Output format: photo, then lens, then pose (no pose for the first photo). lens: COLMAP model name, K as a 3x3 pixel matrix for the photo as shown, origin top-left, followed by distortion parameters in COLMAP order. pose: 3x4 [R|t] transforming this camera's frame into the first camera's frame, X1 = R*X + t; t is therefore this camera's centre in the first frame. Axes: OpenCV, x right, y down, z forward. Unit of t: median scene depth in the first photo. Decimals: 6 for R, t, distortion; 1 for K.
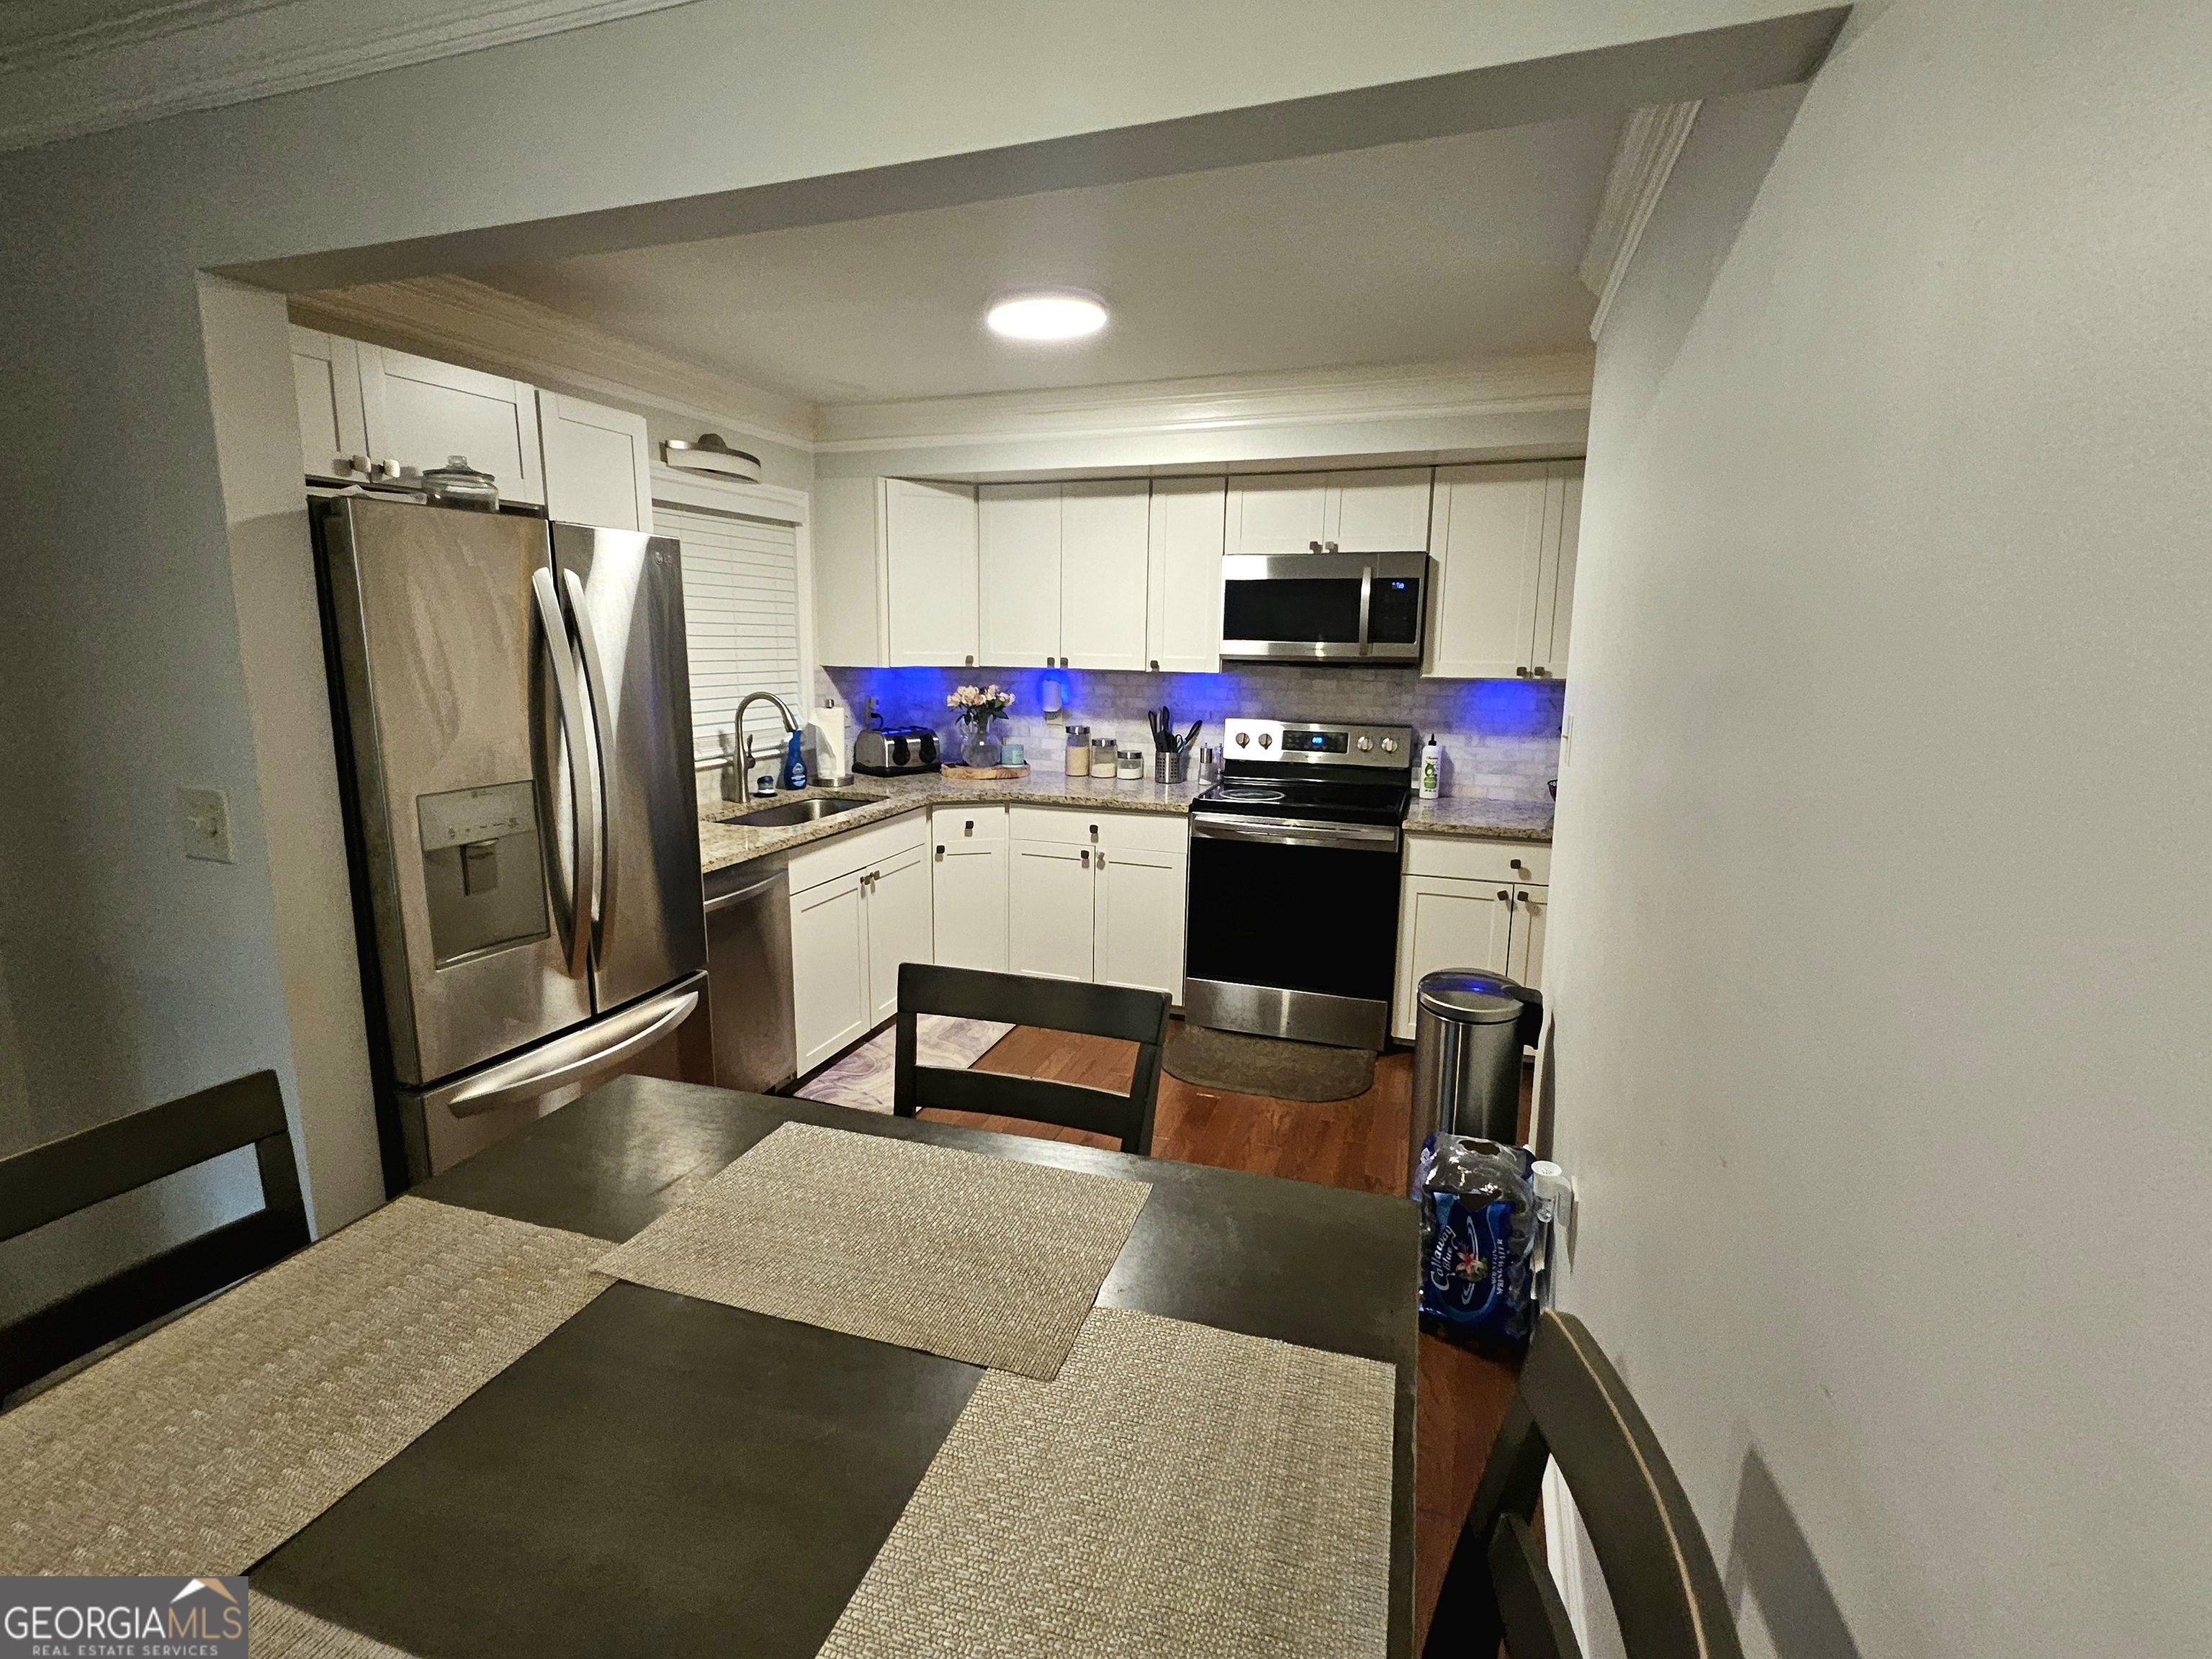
lens RADIAL K [[1024.3, 0, 1099.5], [0, 1024.3, 820.6], [0, 0, 1]] dist [-0.000245, 0.000213]
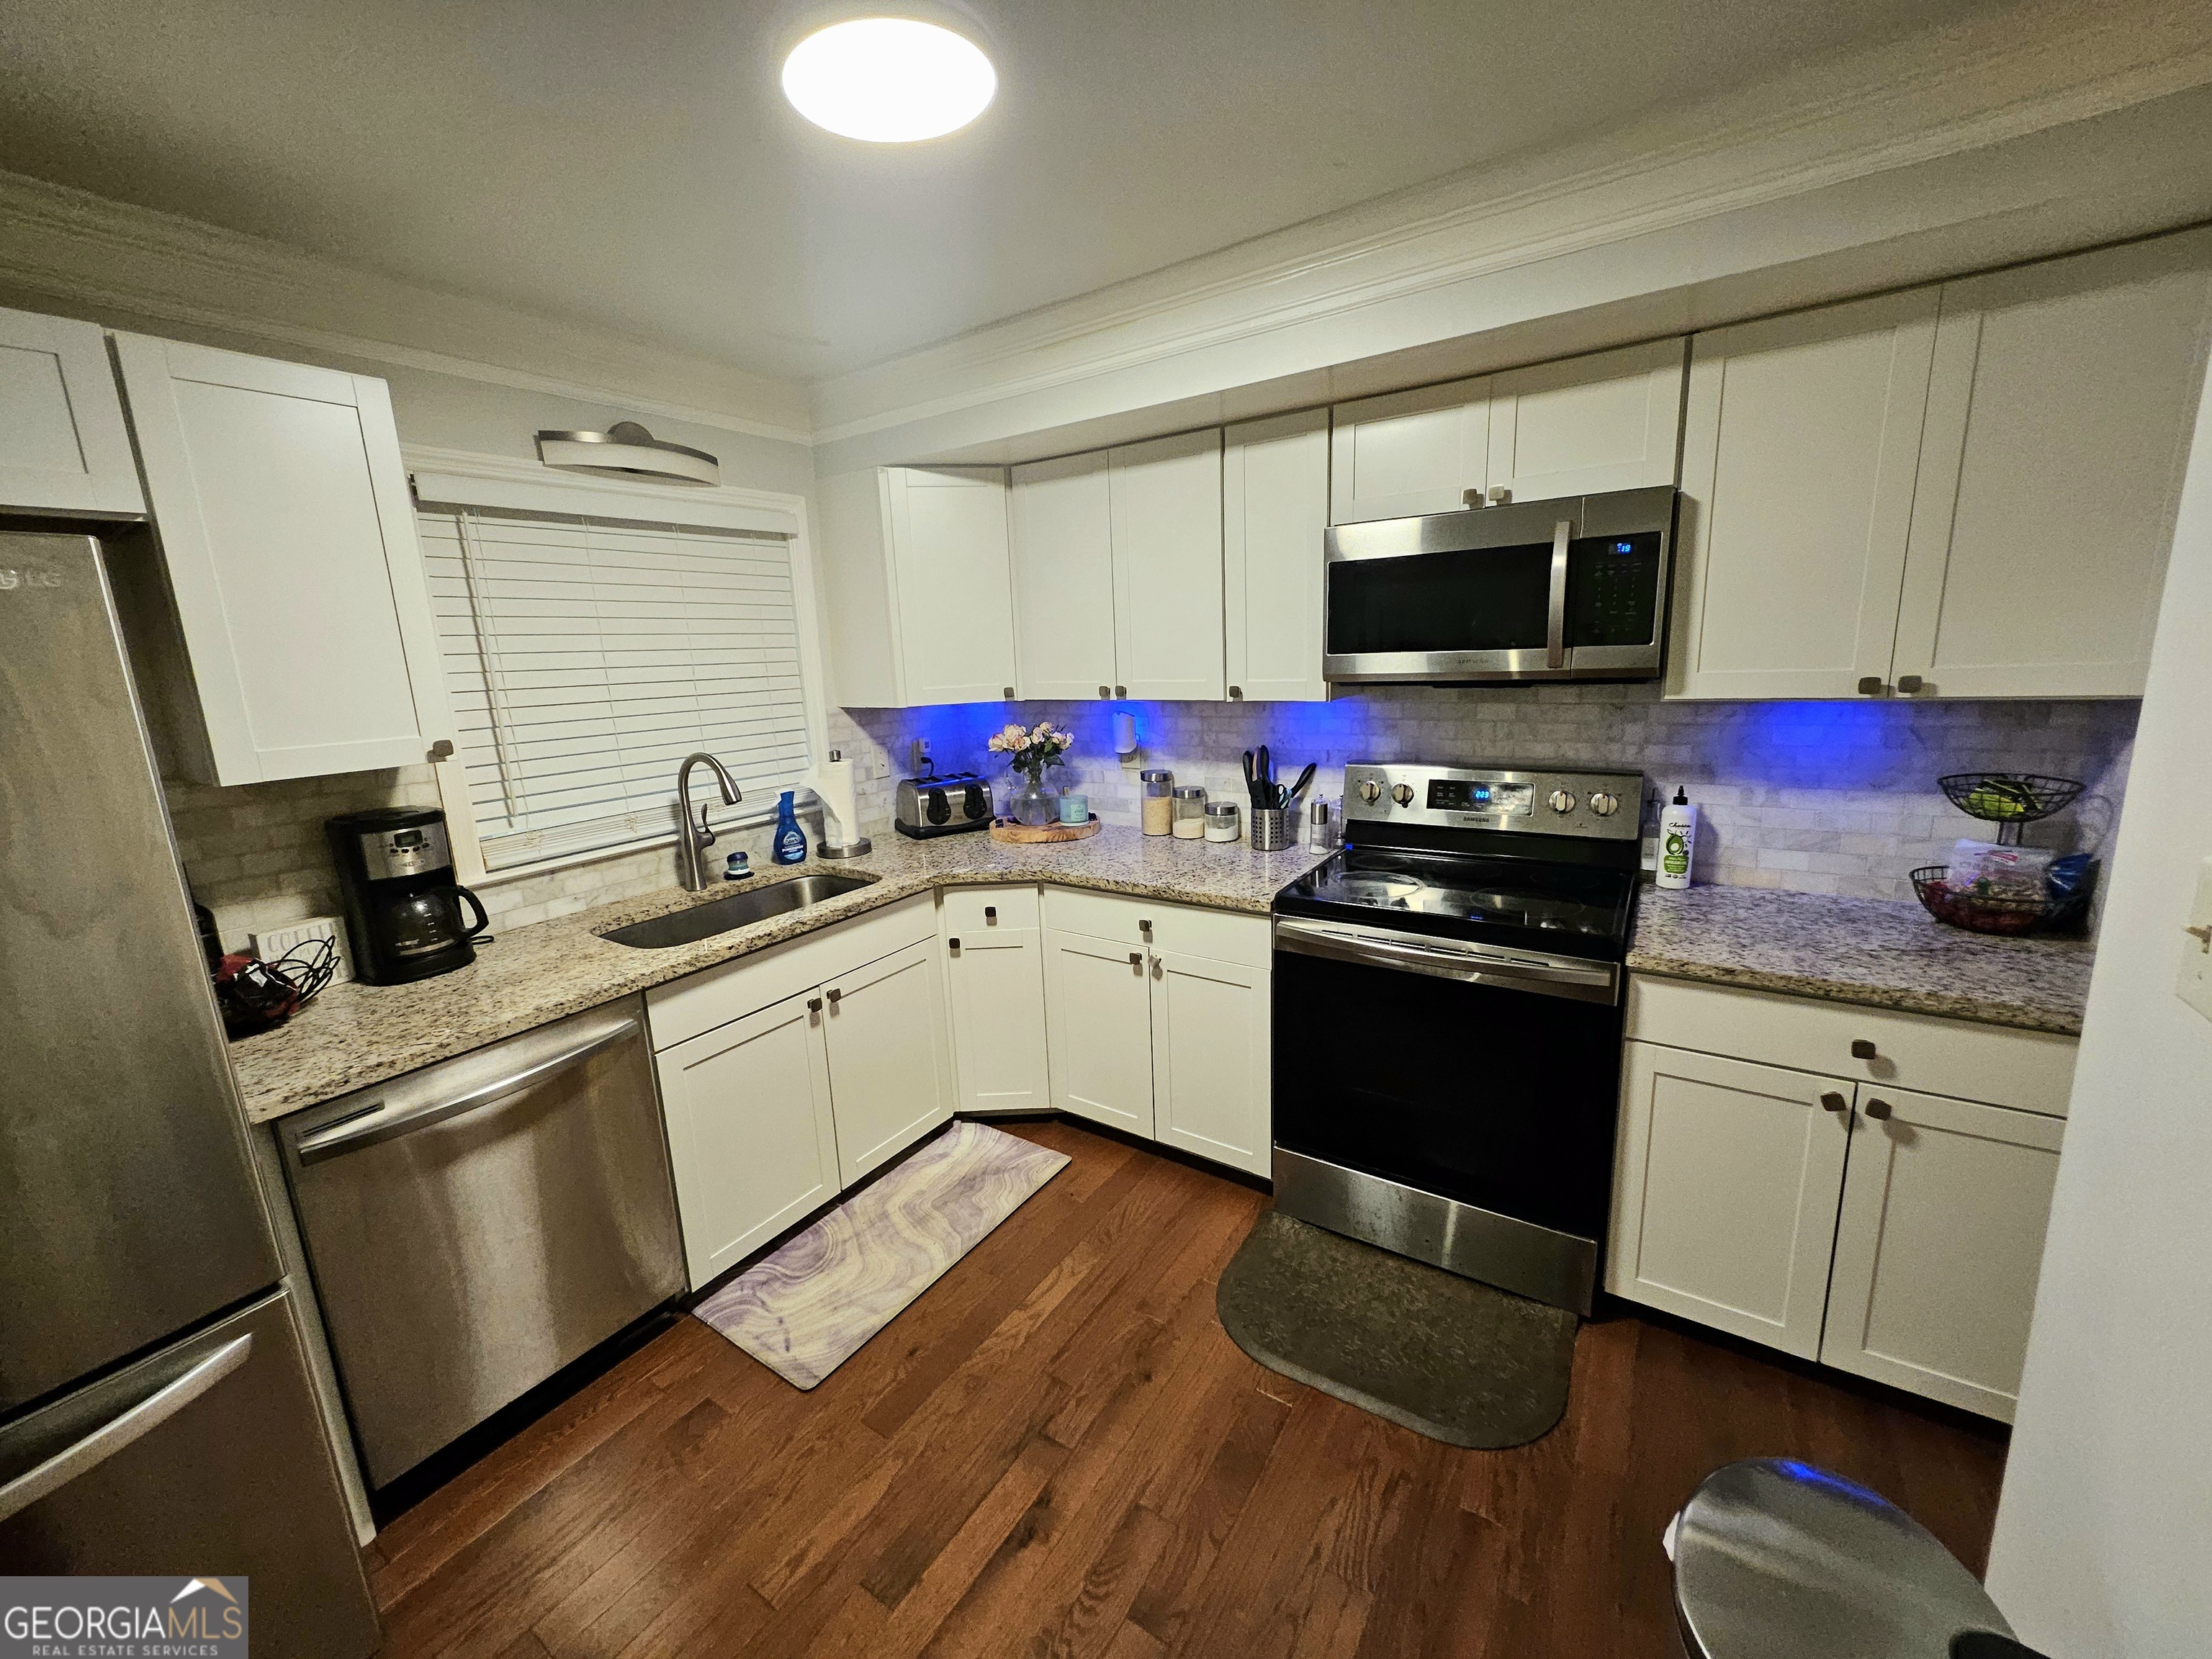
lens RADIAL K [[867.3, 0, 1096.5], [0, 867.3, 819.7], [0, 0, 1]] dist [0.000347, 0.000146]
pose [[0.966692, -0.002168, -0.255932, 0.115374], [0.007507, 0.999774, 0.019887, -0.076831], [0.255831, -0.021146, 0.966490, 0.394420]]
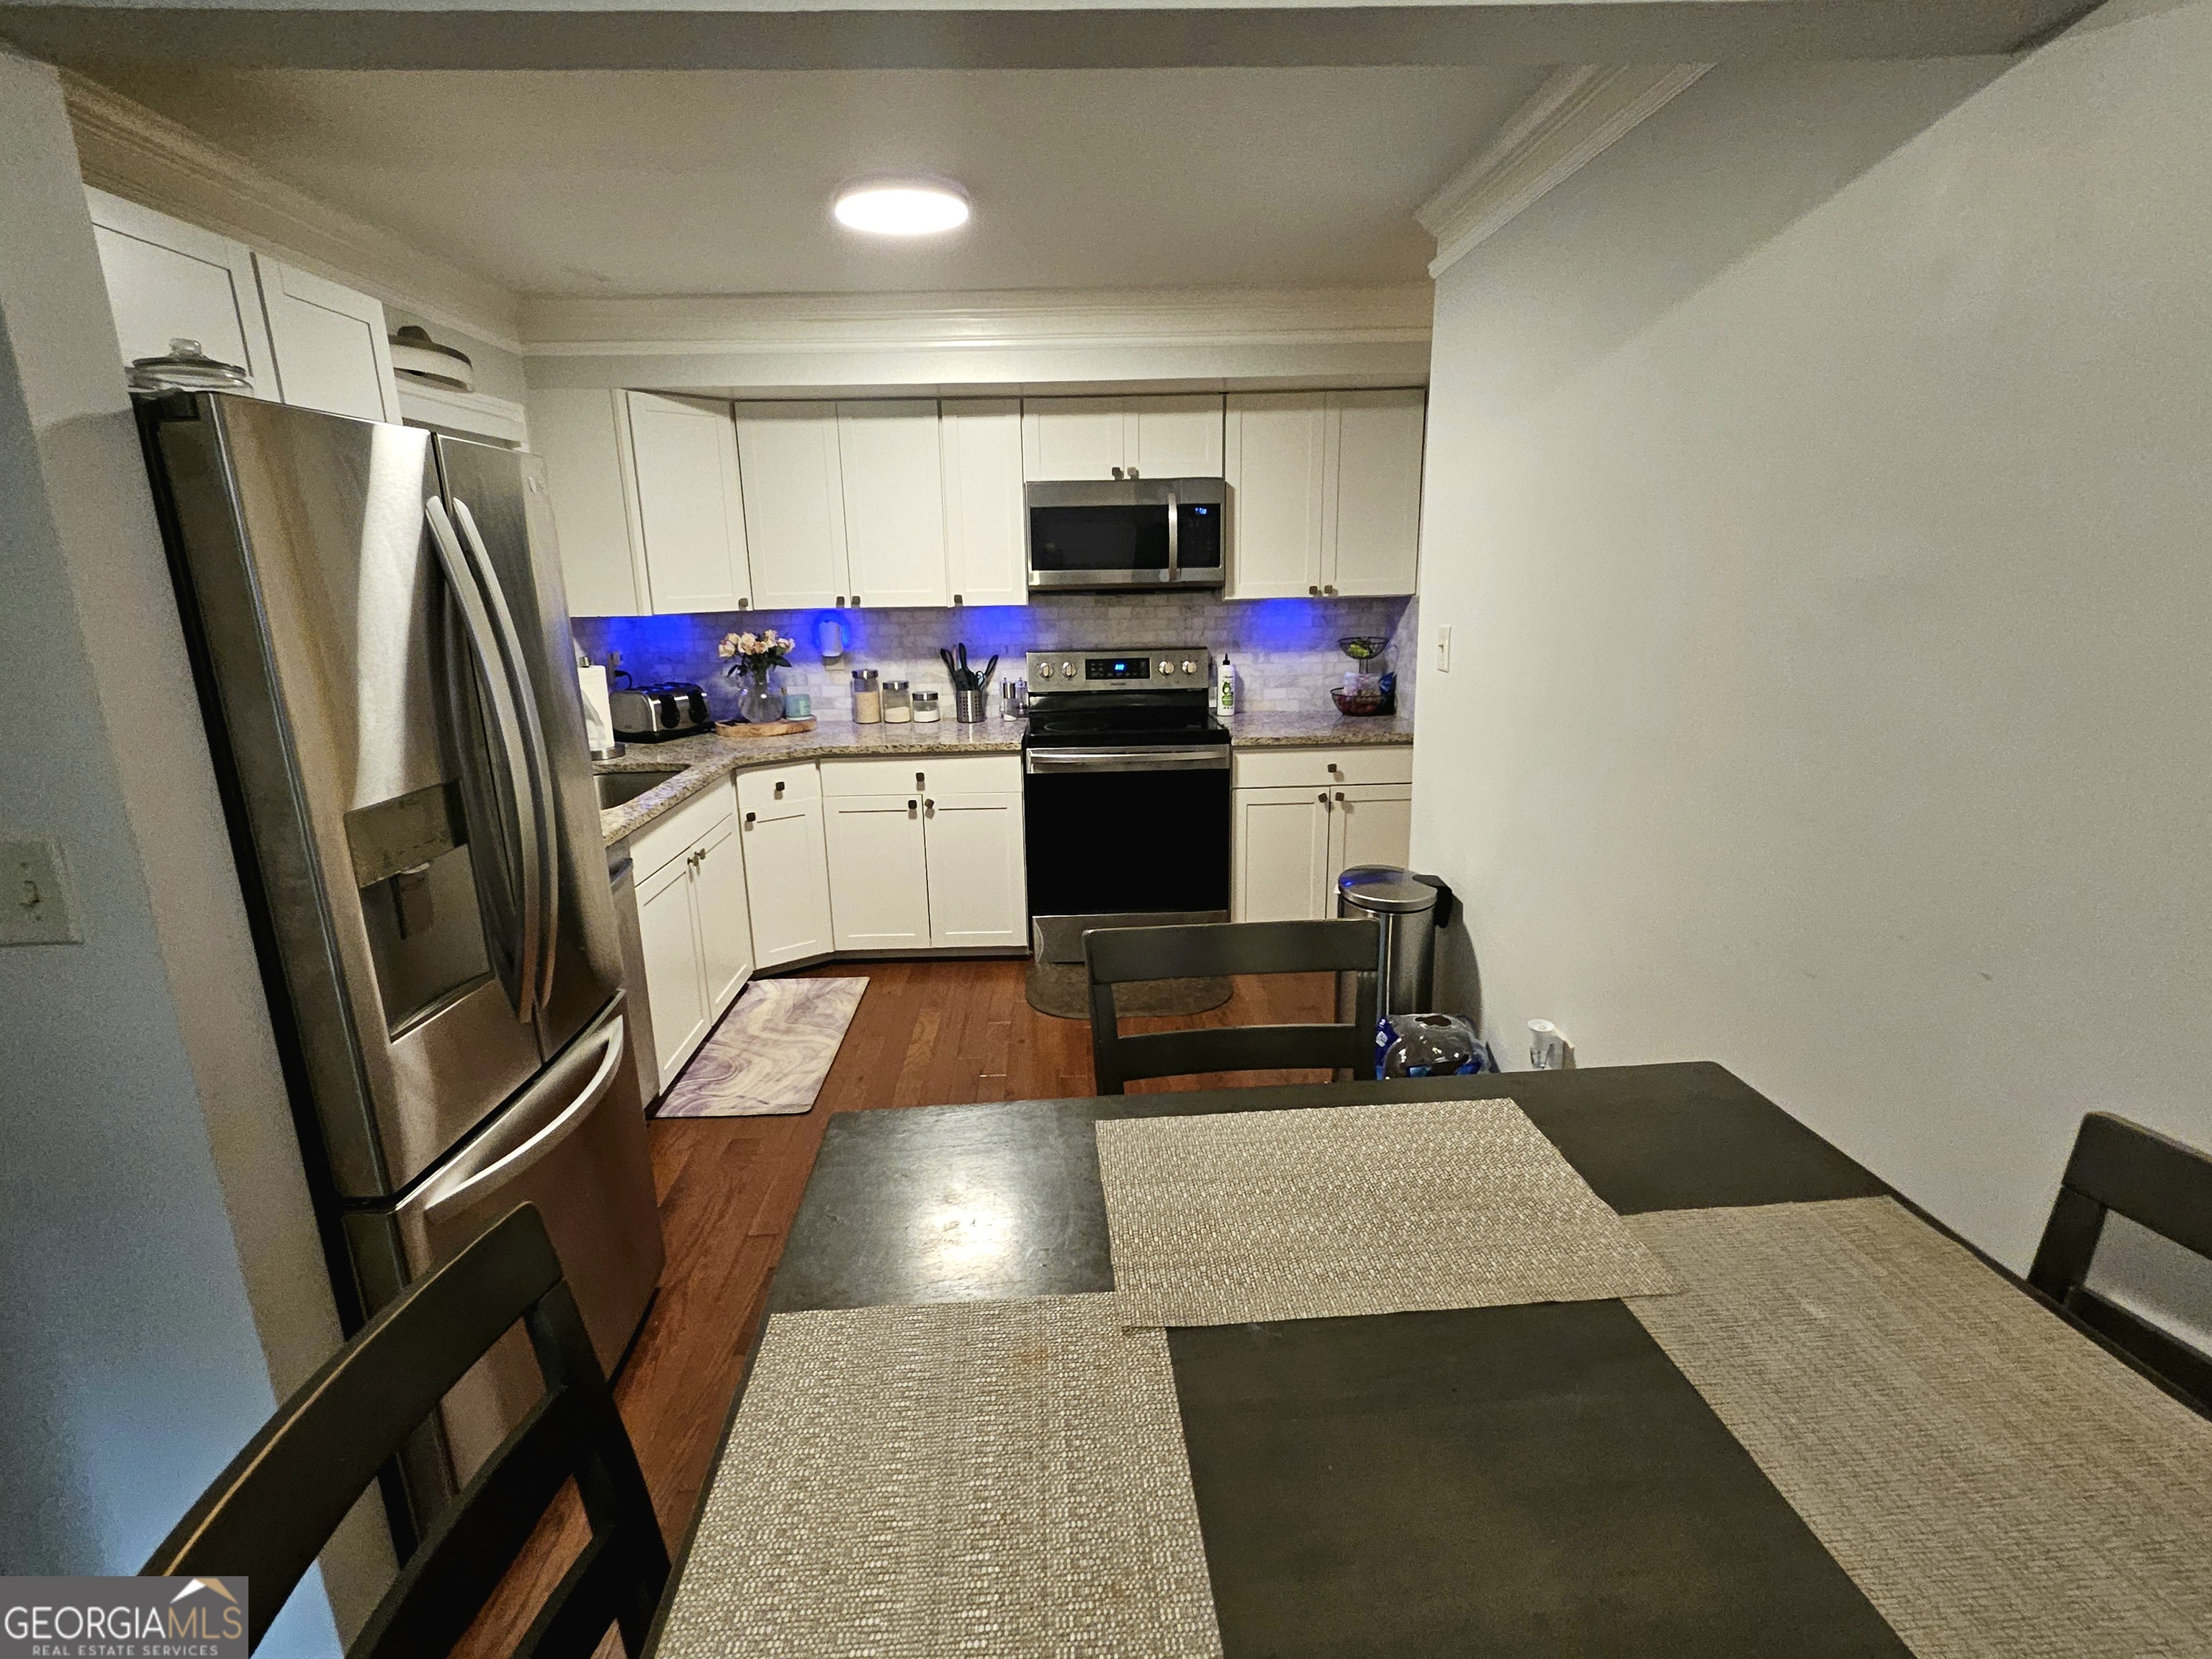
lens RADIAL K [[1024.3, 0, 1099.5], [0, 1024.3, 820.6], [0, 0, 1]] dist [-0.000245, 0.000213]
pose [[0.930165, -0.117991, 0.347665, -0.181490], [0.095935, 0.992164, 0.080051, -0.011342], [-0.354386, -0.041107, 0.934195, 0.054028]]
